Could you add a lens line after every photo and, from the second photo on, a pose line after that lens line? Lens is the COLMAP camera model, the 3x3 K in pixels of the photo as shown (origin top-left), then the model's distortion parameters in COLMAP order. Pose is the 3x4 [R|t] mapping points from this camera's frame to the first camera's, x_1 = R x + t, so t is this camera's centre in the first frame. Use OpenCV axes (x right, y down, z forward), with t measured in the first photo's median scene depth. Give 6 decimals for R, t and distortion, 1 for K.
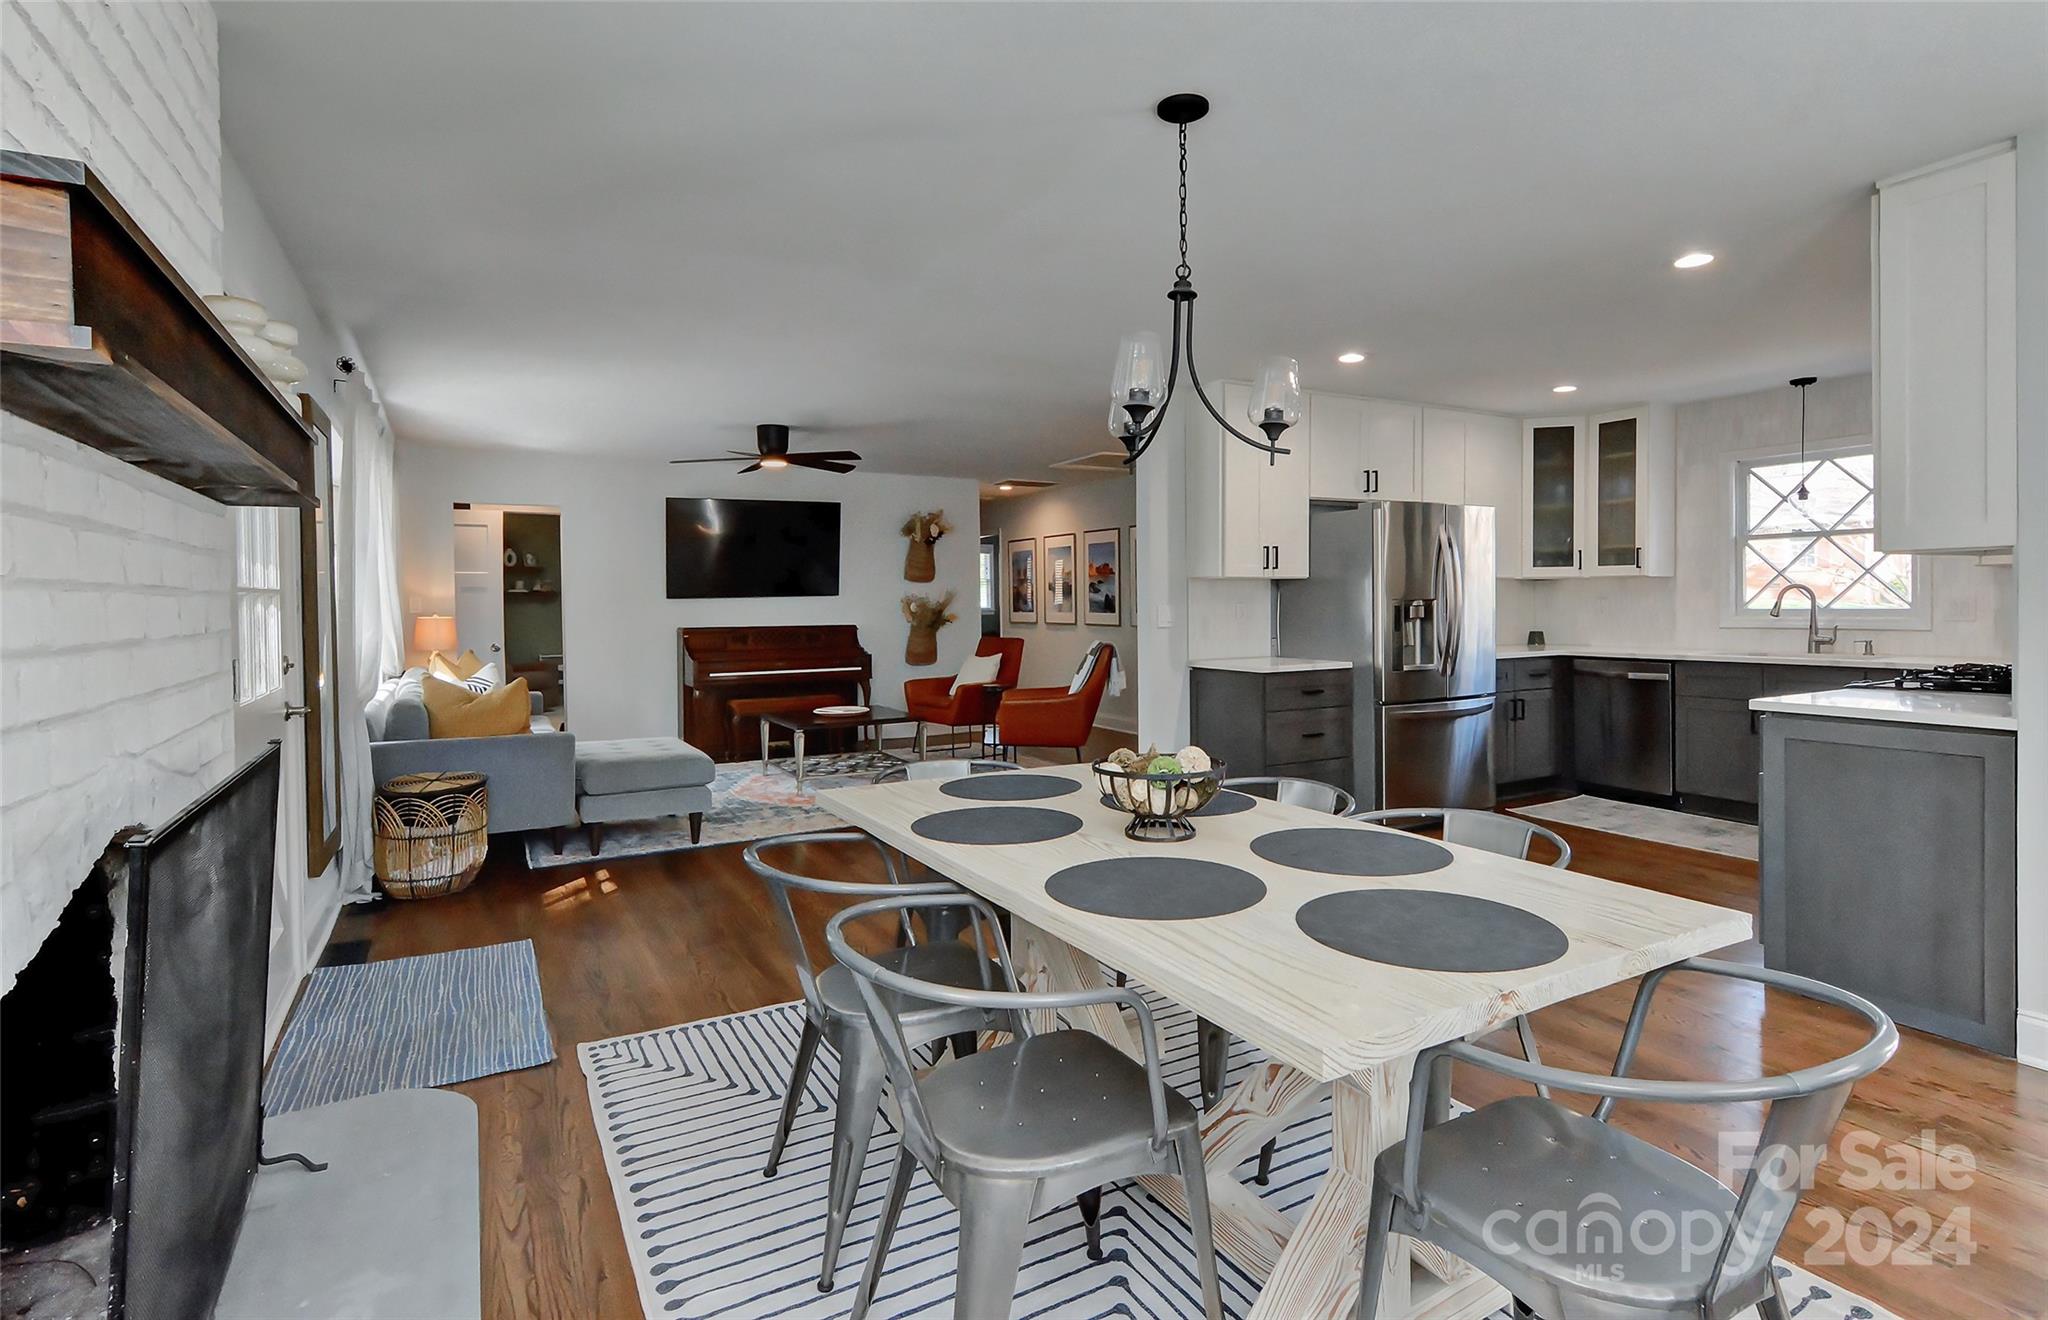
lens RADIAL K [[969.9, 0, 1089.9], [0, 969.9, 618.7], [0, 0, 1]] dist [0.005200, -0.003610]
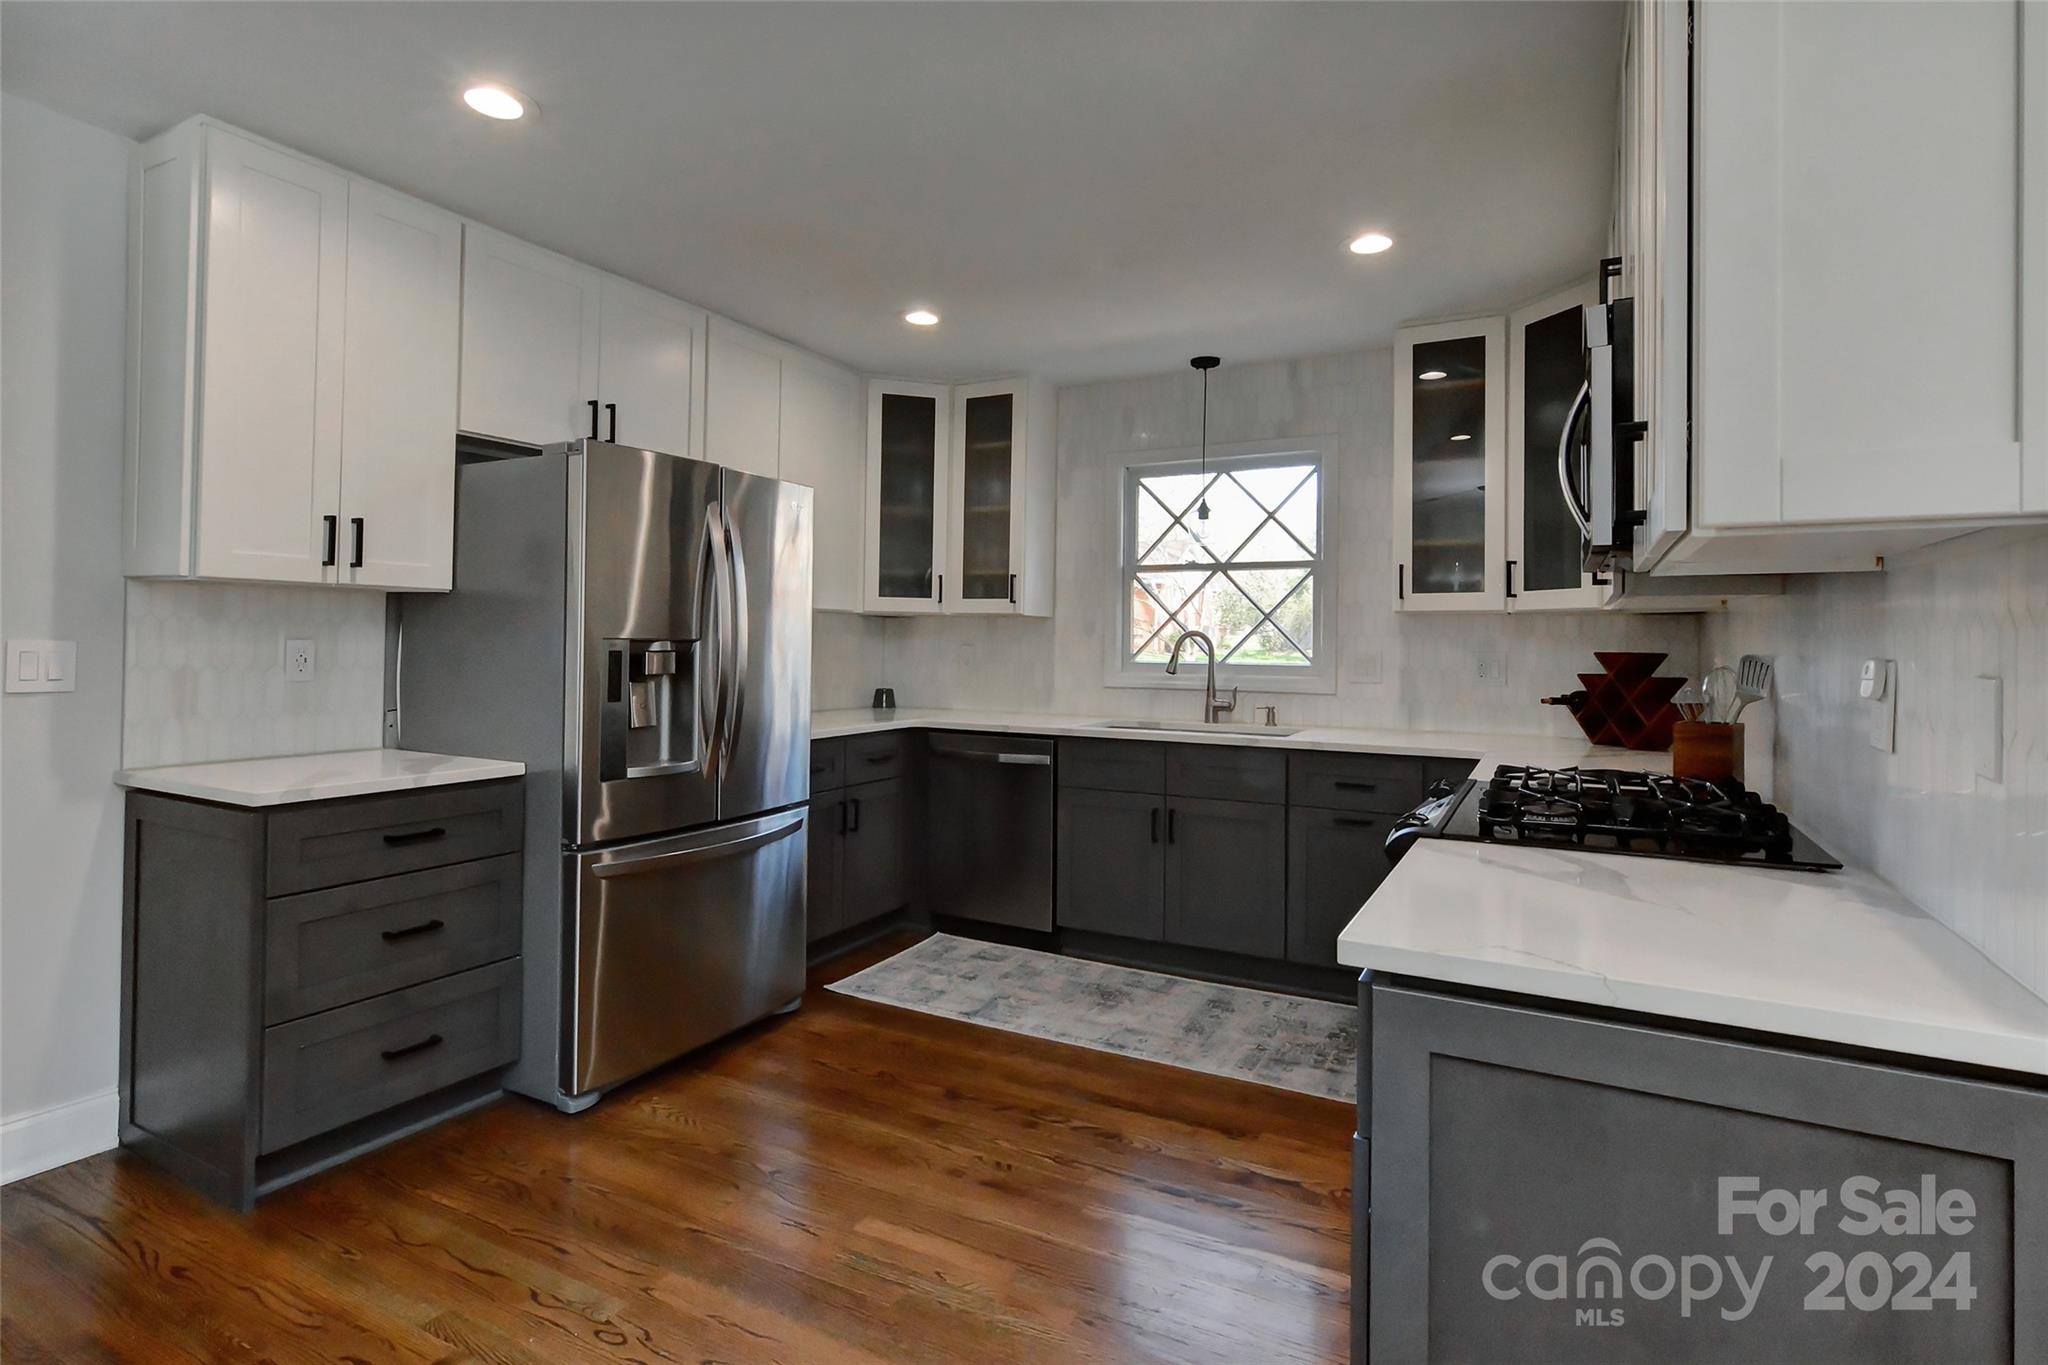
lens RADIAL K [[1012.6, 0, 986.4], [0, 1012.6, 631.2], [0, 0, 1]] dist [0.013799, -0.003428]
pose [[0.871270, 0.027404, 0.490038, 0.176645], [-0.014961, 0.999459, -0.029293, -0.008799], [-0.490576, 0.018191, 0.871209, 0.347394]]
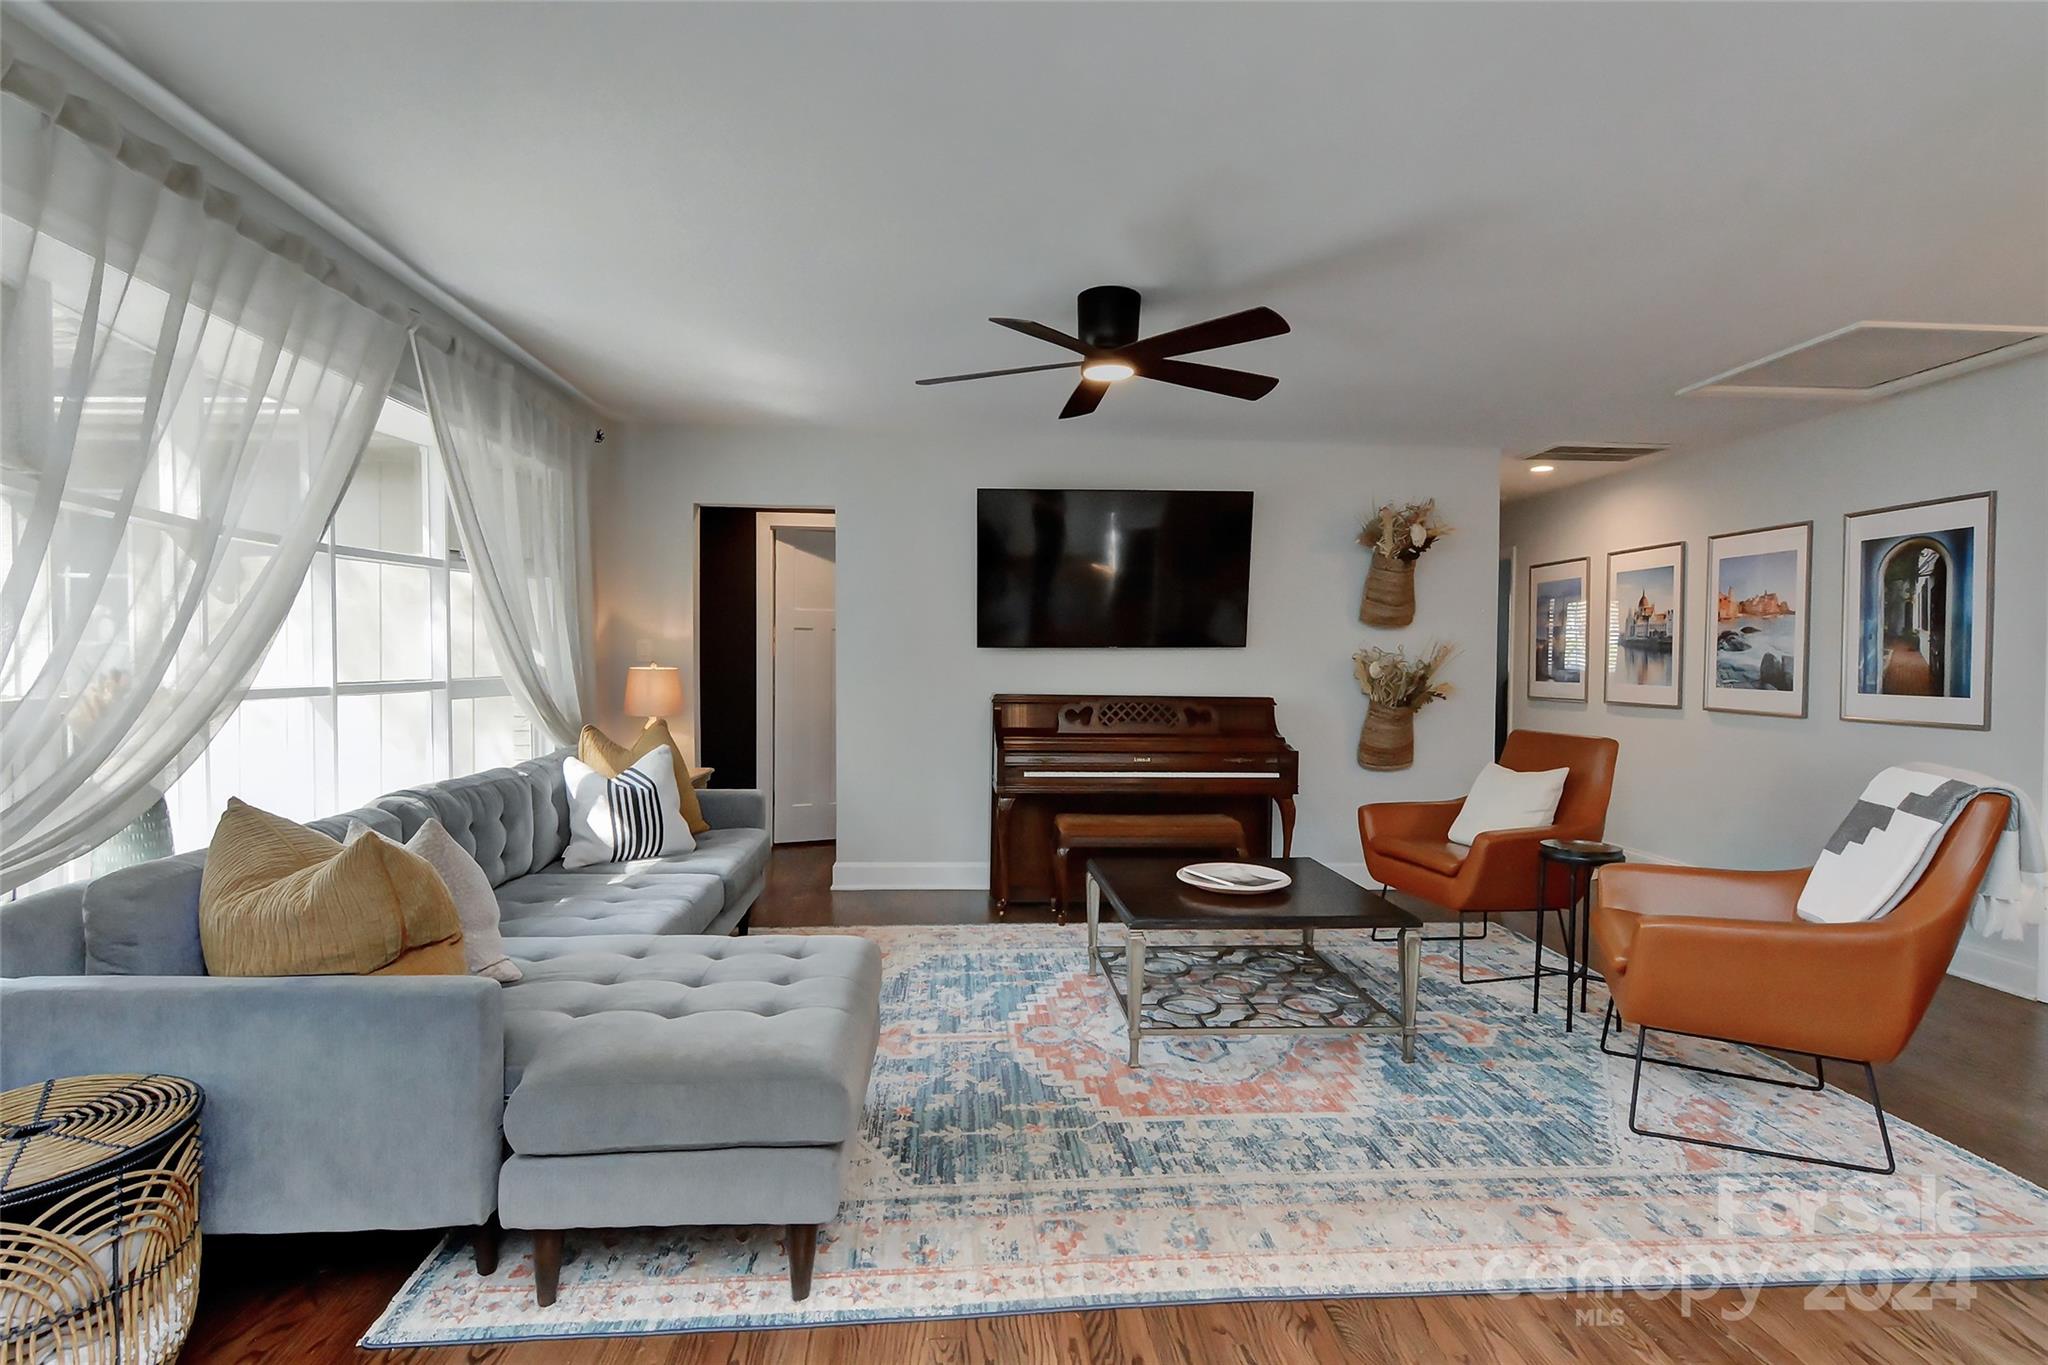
lens RADIAL K [[1012.6, 0, 1033.1], [0, 1012.6, 682.9], [0, 0, 1]] dist [0.013799, -0.003428]
pose [[0.885488, 0.031567, -0.463589, -0.115000], [-0.030142, 0.999491, 0.010485, -0.006193], [0.463683, 0.004689, 0.885989, 0.520614]]
